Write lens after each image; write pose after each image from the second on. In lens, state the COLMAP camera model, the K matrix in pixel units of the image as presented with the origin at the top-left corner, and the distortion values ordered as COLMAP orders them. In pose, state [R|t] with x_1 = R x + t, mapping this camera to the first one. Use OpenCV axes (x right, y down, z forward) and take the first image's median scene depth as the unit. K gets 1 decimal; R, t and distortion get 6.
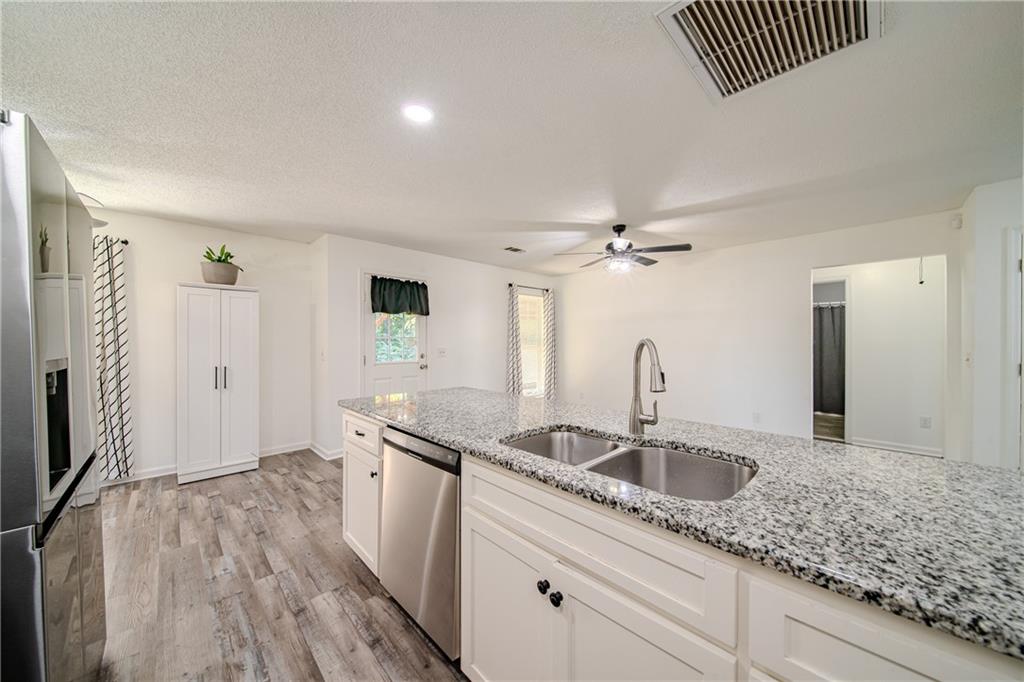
lens RADIAL K [[357.2, 0, 509.6], [0, 357.2, 341.7], [0, 0, 1]] dist [-0.001470, -0.000439]
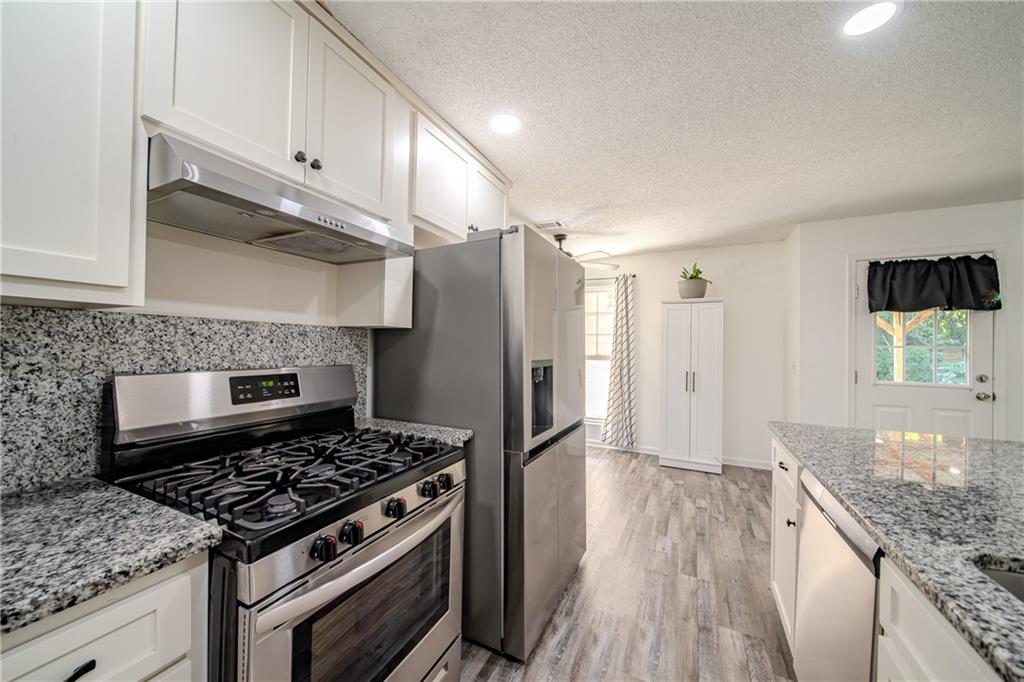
lens RADIAL K [[367.4, 0, 511.3], [0, 367.4, 342.2], [0, 0, 1]] dist [0.004007, -0.003286]
pose [[0.337725, -0.004046, -0.941236, 0.095748], [-0.014816, 0.999844, -0.009614, -0.004260], [0.941128, 0.017192, 0.337612, 0.080184]]
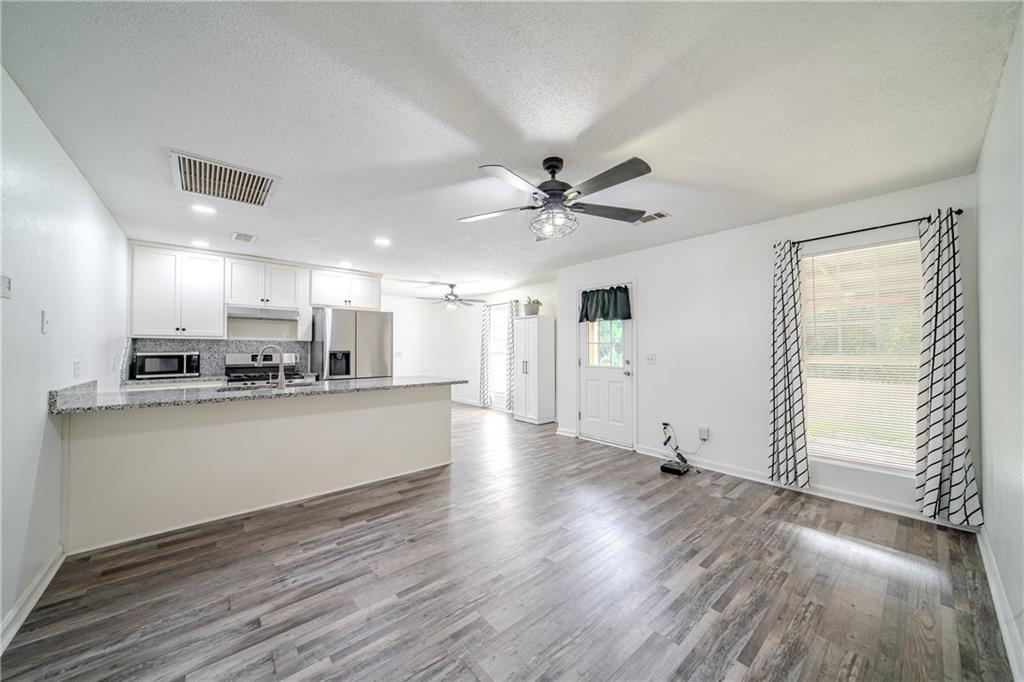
lens RADIAL K [[357.2, 0, 509.6], [0, 357.2, 341.7], [0, 0, 1]] dist [-0.001470, -0.000439]
pose [[-0.061054, -0.019362, -0.997947, 1.057861], [0.000572, 0.999811, -0.019433, 0.006814], [0.998134, -0.001757, -0.061032, 1.090637]]
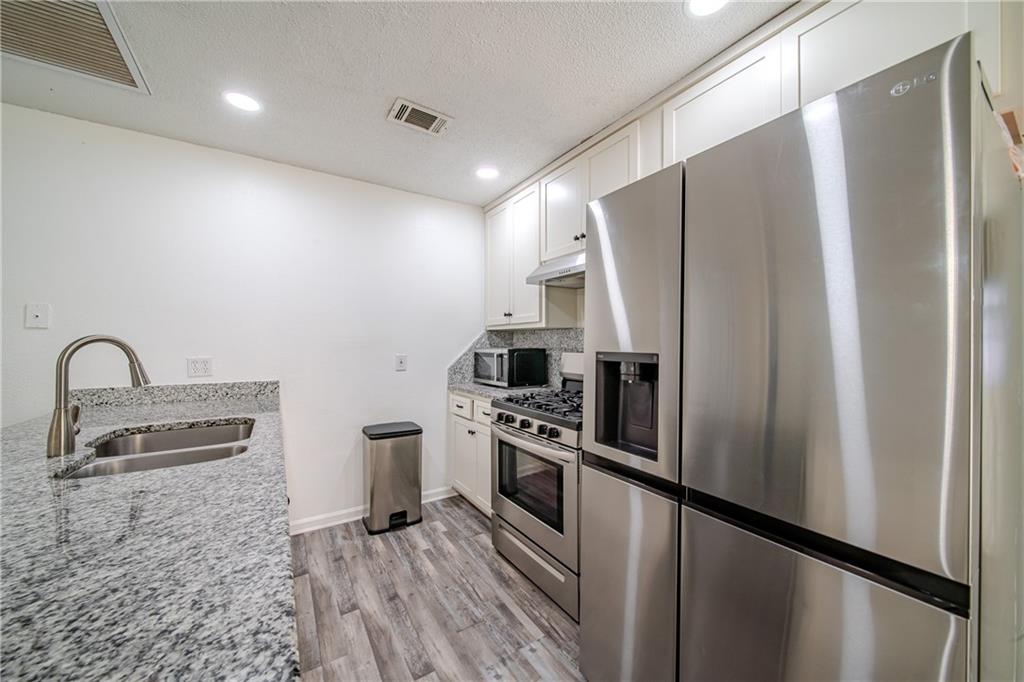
lens RADIAL K [[367.4, 0, 511.3], [0, 367.4, 342.2], [0, 0, 1]] dist [0.004007, -0.003286]
pose [[-0.980601, 0.000214, 0.196015, -0.336730], [-0.000140, 0.999998, -0.001792, 0.004851], [-0.196015, -0.001785, -0.980599, 0.694501]]
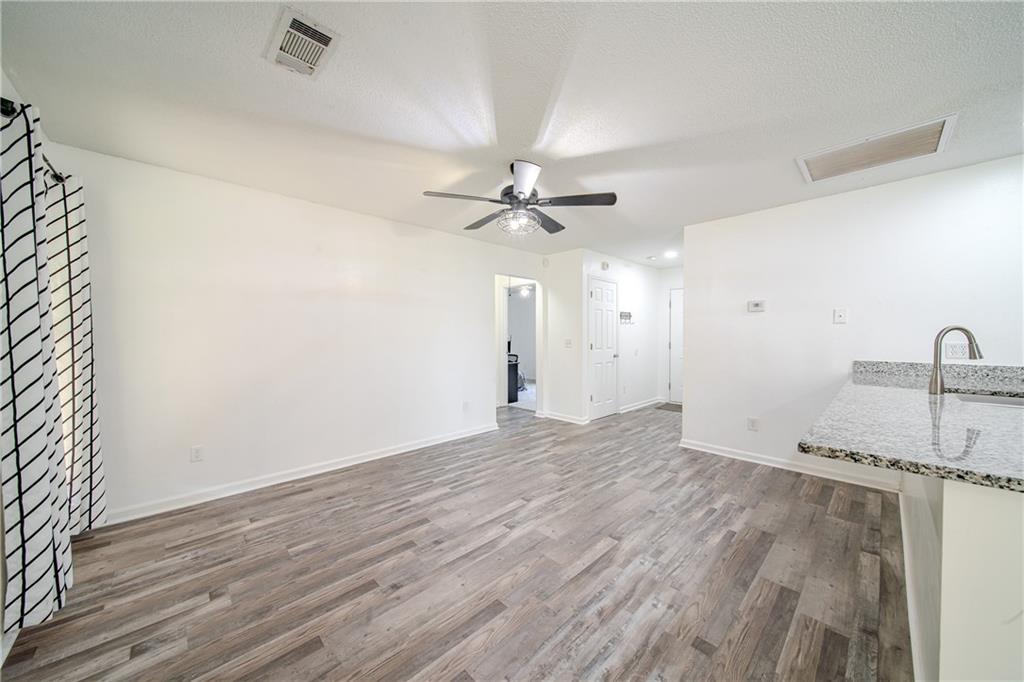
lens RADIAL K [[353.4, 0, 508.5], [0, 353.4, 343.4], [0, 0, 1]] dist [-0.000362, -0.000092]
pose [[0.011151, -0.025313, 0.999617, -0.447332], [0.005931, 0.999664, 0.025248, 0.007451], [-0.999920, 0.005647, 0.011297, 1.150285]]
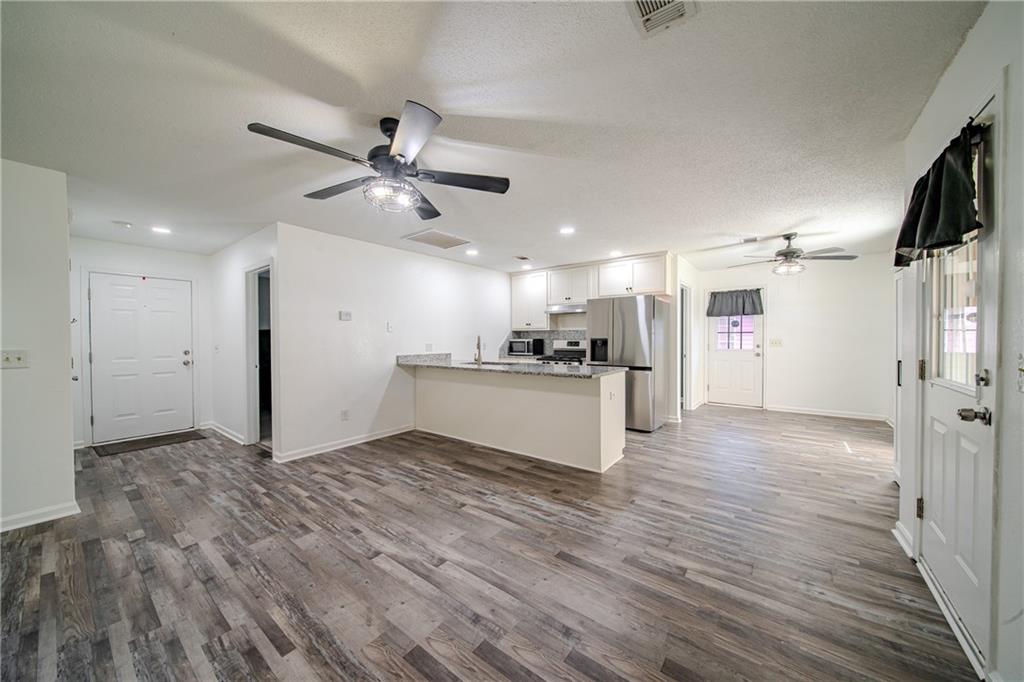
lens RADIAL K [[357.2, 0, 509.6], [0, 357.2, 341.7], [0, 0, 1]] dist [-0.001470, -0.000439]
pose [[-0.989656, 0.008109, -0.143230, 0.234367], [0.006537, 0.999913, 0.011437, 0.010042], [0.143310, 0.010383, -0.989623, 1.789052]]
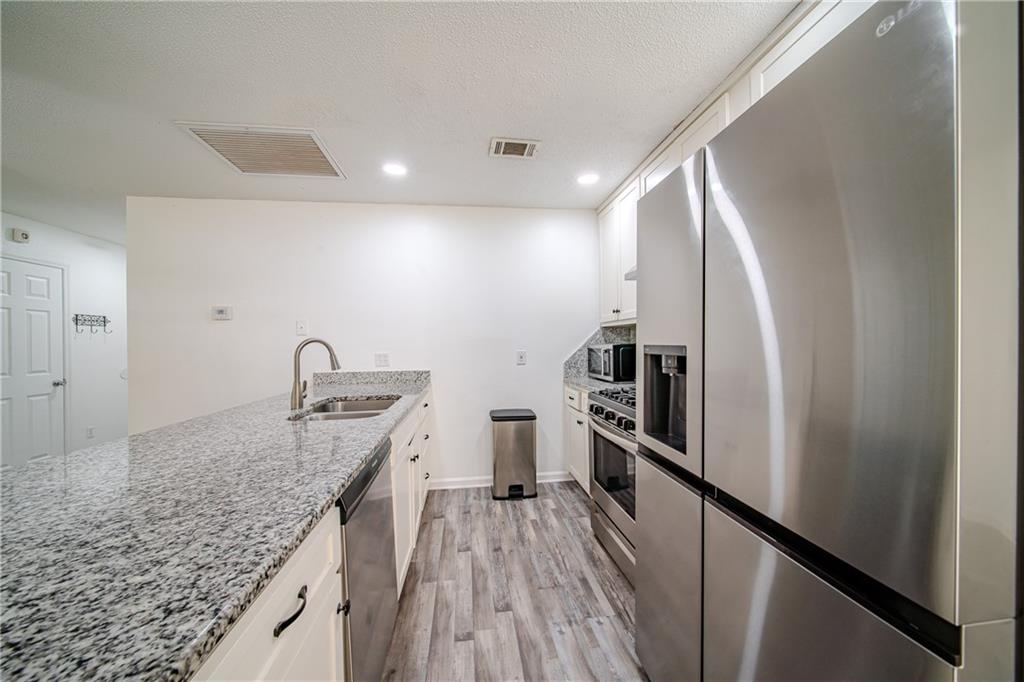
lens RADIAL K [[357.2, 0, 509.6], [0, 357.2, 341.7], [0, 0, 1]] dist [-0.001470, -0.000439]
pose [[-0.800855, 0.012511, 0.598728, -0.471671], [0.015352, 0.999882, -0.000359, 0.008605], [-0.598662, 0.008904, -0.800952, 0.692018]]
